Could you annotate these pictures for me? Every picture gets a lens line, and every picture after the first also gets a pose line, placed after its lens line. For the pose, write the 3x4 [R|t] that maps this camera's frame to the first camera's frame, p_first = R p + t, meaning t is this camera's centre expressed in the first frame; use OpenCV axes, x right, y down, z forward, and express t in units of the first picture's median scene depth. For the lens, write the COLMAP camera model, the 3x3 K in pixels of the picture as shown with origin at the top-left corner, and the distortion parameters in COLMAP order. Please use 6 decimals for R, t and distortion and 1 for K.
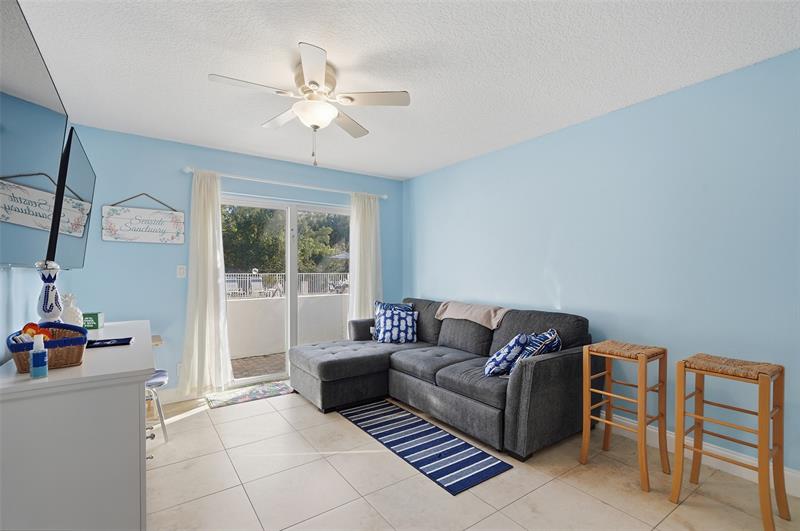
lens RADIAL K [[365.8, 0, 399.3], [0, 365.8, 271.5], [0, 0, 1]] dist [0.003446, 0.000239]
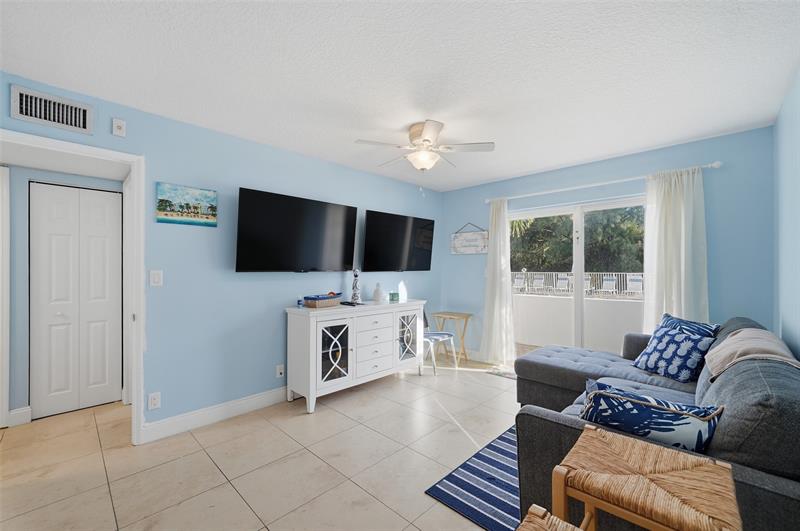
lens RADIAL K [[326.9, 0, 404.2], [0, 326.9, 266.1], [0, 0, 1]] dist [-0.003843, -0.000161]
pose [[0.198217, -0.011193, -0.980094, 0.525835], [-0.002484, 0.999926, -0.011922, -0.008115], [0.980155, 0.004798, 0.198174, 0.379668]]
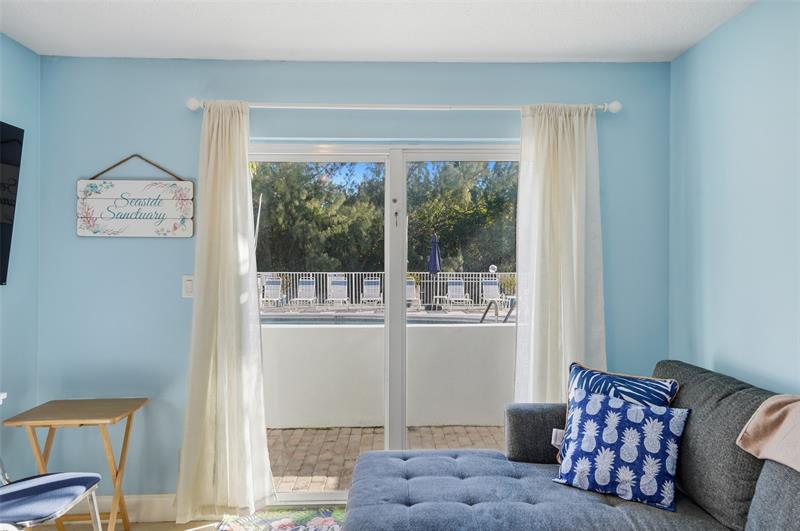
lens RADIAL K [[533.8, 0, 396.1], [0, 533.8, 260.1], [0, 0, 1]] dist [0.027169, 0.001678]
pose [[0.826786, -0.005430, -0.562490, 0.117799], [-0.002363, 0.999911, -0.013125, -0.026858], [0.562511, 0.012181, 0.826700, 0.439557]]
